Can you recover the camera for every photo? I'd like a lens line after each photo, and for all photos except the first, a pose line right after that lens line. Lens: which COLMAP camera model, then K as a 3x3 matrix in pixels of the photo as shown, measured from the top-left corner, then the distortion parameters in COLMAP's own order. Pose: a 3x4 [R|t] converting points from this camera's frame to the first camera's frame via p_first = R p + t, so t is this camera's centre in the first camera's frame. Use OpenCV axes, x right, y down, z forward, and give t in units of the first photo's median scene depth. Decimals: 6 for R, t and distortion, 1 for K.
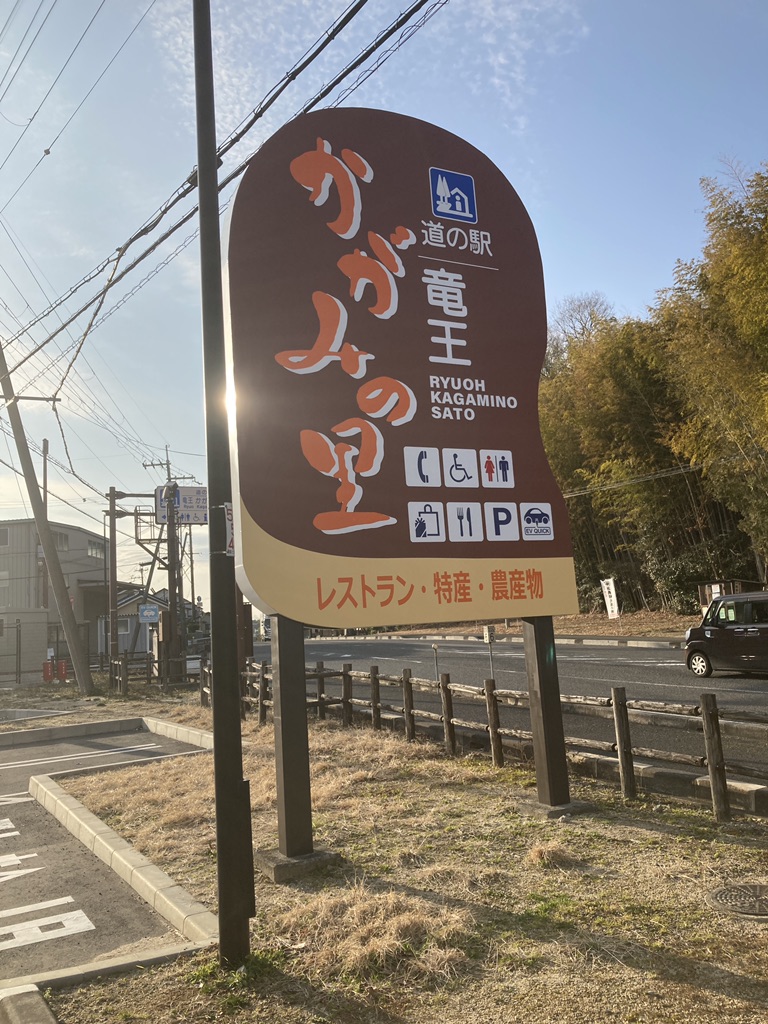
lens RADIAL K [[848.9, 0, 393.1], [0, 848.9, 523.5], [0, 0, 1]] dist [0.054061, -0.024695]
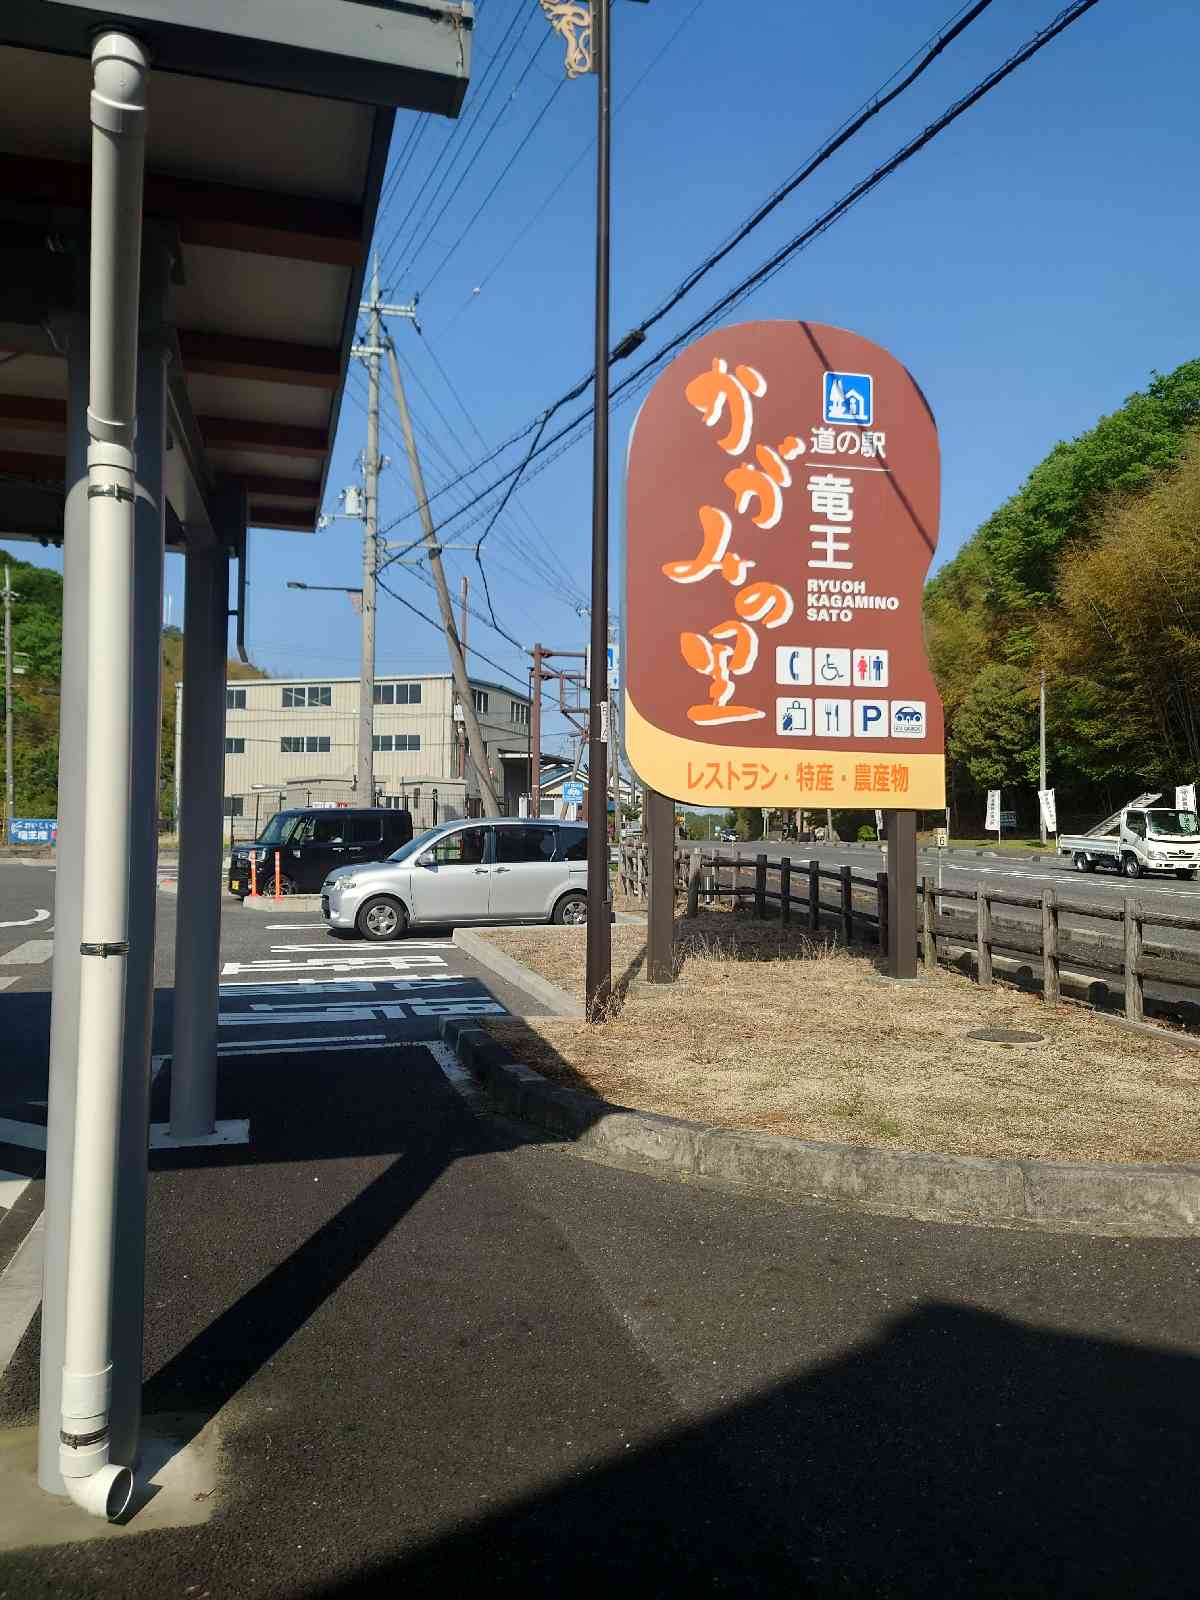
lens RADIAL K [[1230.6, 0, 608.4], [0, 1230.6, 808.3], [0, 0, 1]] dist [0.054321, 0.007301]
pose [[0.964353, 0.061785, -0.257306, 0.217769], [-0.035214, 0.993676, 0.106625, -0.043984], [0.262267, -0.093764, 0.960429, -0.589280]]
